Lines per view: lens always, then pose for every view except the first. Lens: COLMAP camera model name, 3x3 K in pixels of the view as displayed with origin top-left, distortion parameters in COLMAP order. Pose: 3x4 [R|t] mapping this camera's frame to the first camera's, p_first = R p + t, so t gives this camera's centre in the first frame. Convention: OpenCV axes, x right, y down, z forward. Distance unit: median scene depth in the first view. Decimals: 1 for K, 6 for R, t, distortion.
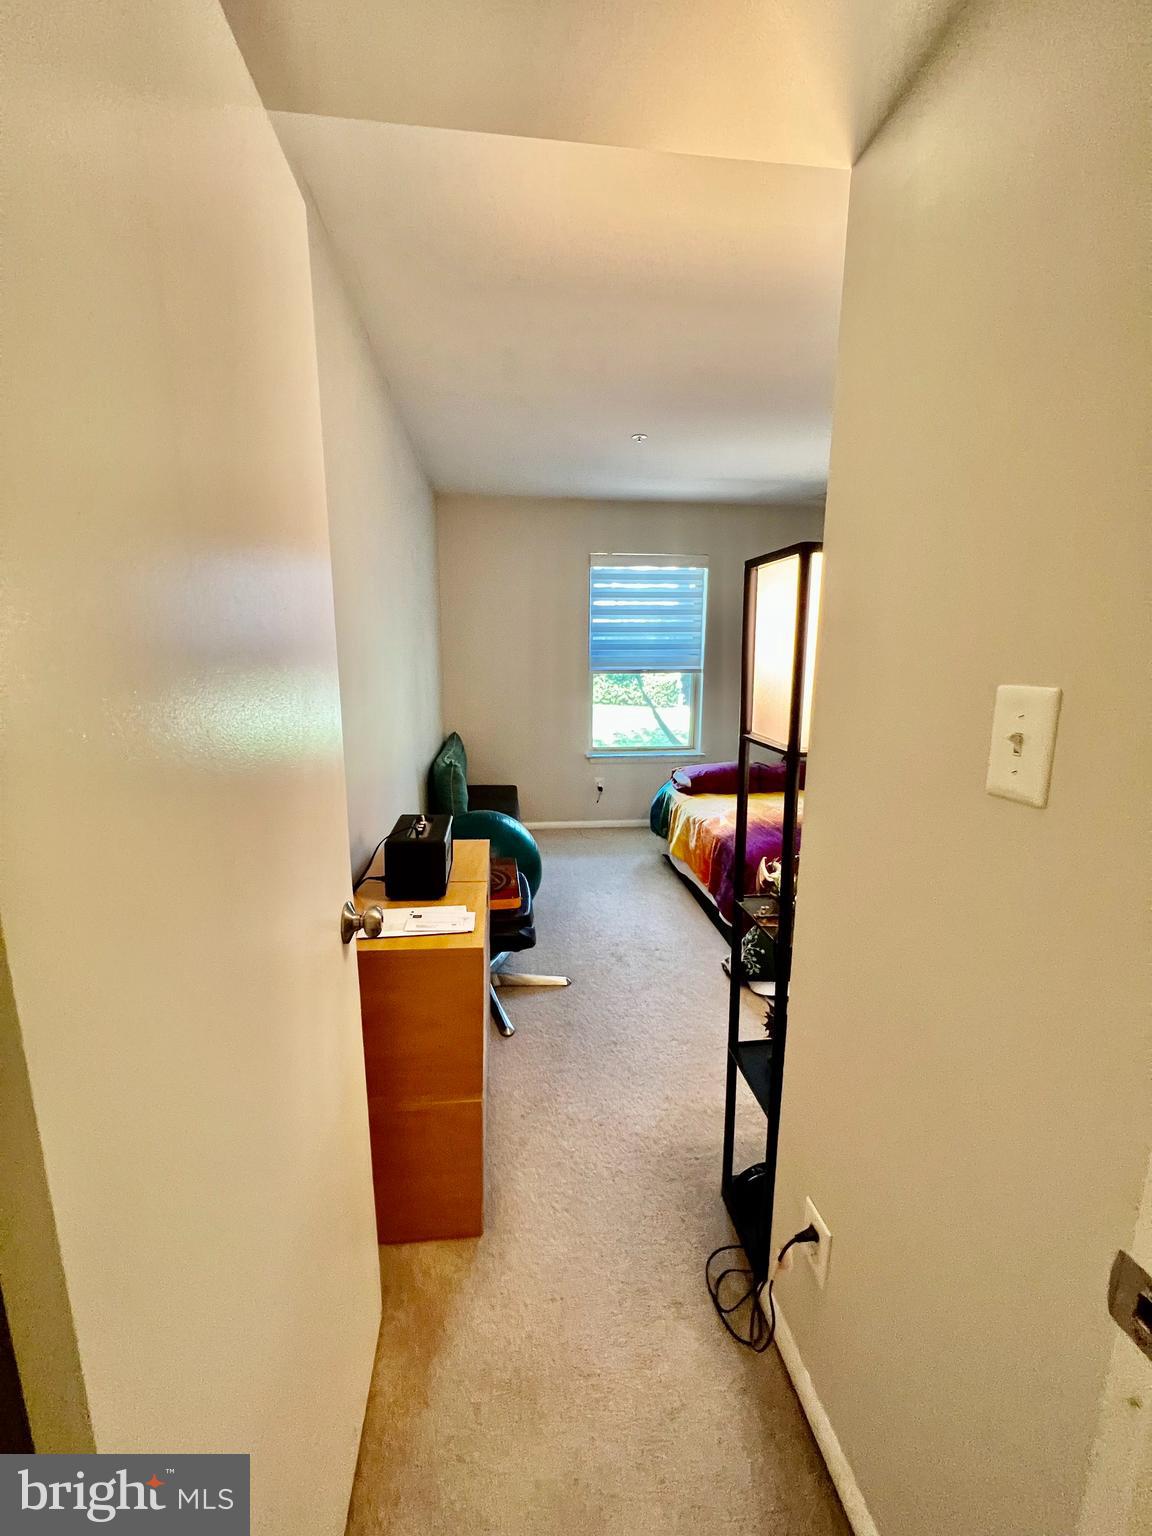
lens RADIAL K [[616.4, 0, 573.9], [0, 616.4, 764.4], [0, 0, 1]] dist [-0.002410, 0.000626]
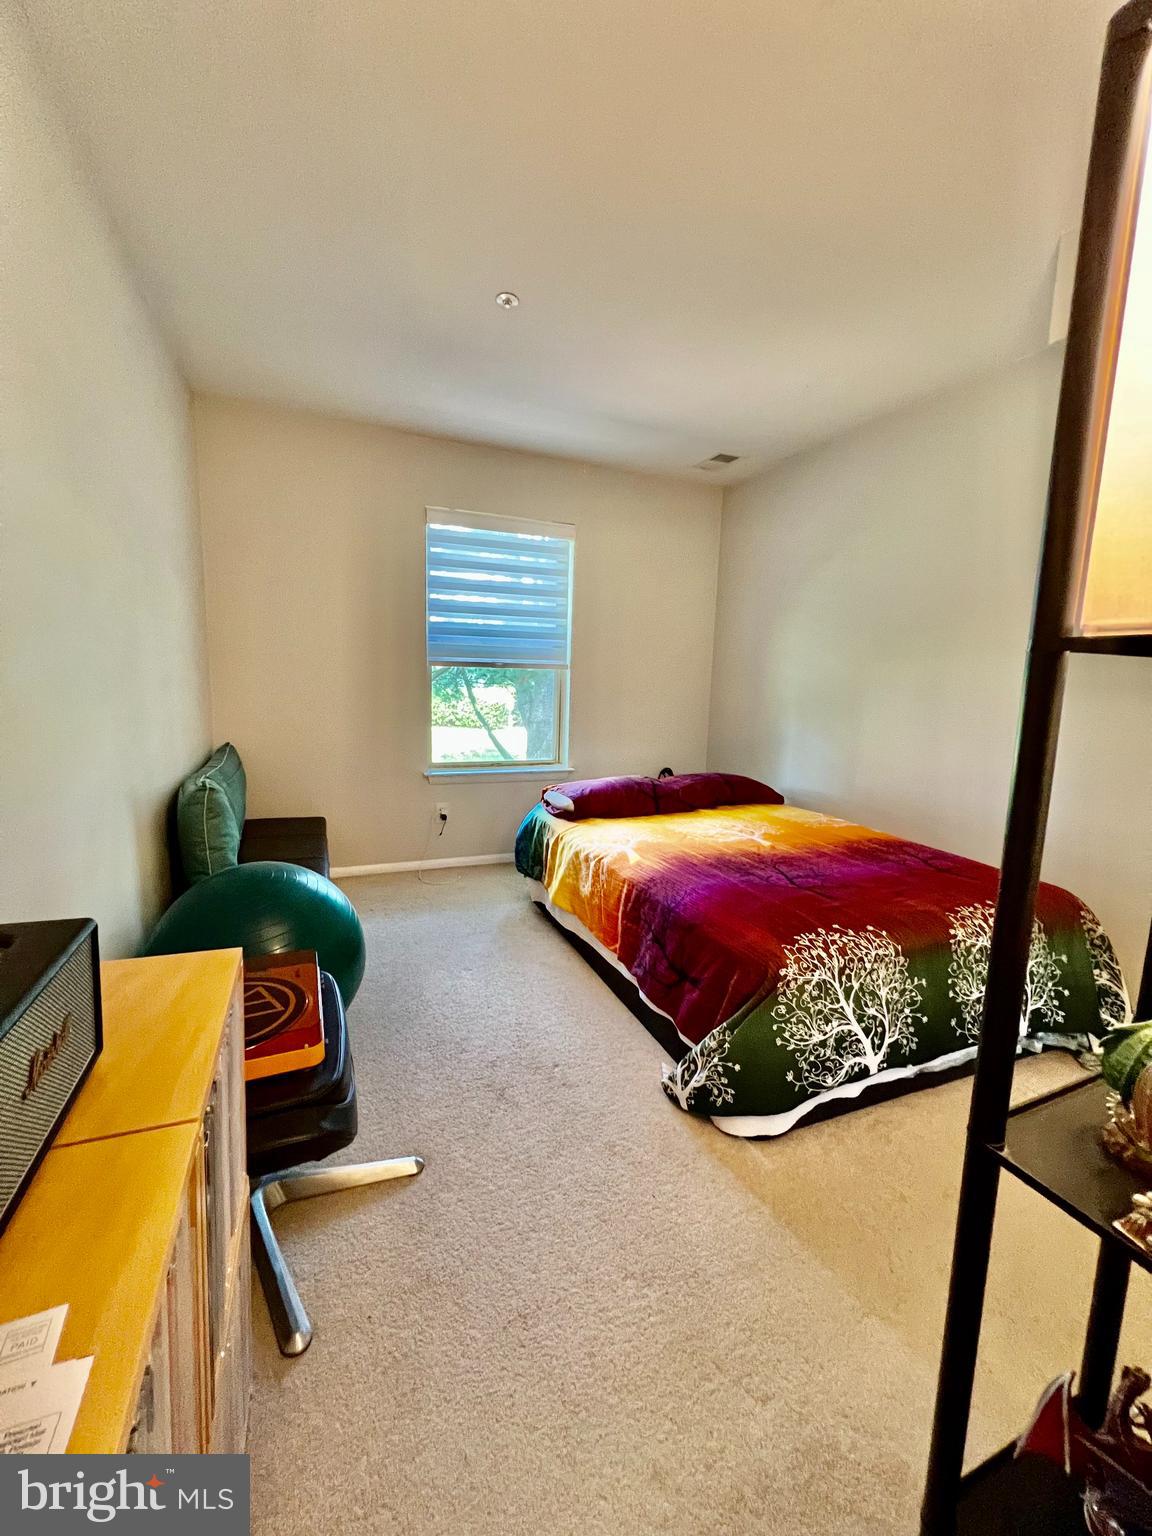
lens RADIAL K [[616.4, 0, 577.2], [0, 616.4, 767.1], [0, 0, 1]] dist [-0.002410, 0.000626]
pose [[0.959391, -0.015755, 0.281641, -0.016811], [0.025287, 0.999223, -0.030243, 0.007246], [-0.280945, 0.036137, 0.959043, 0.297001]]
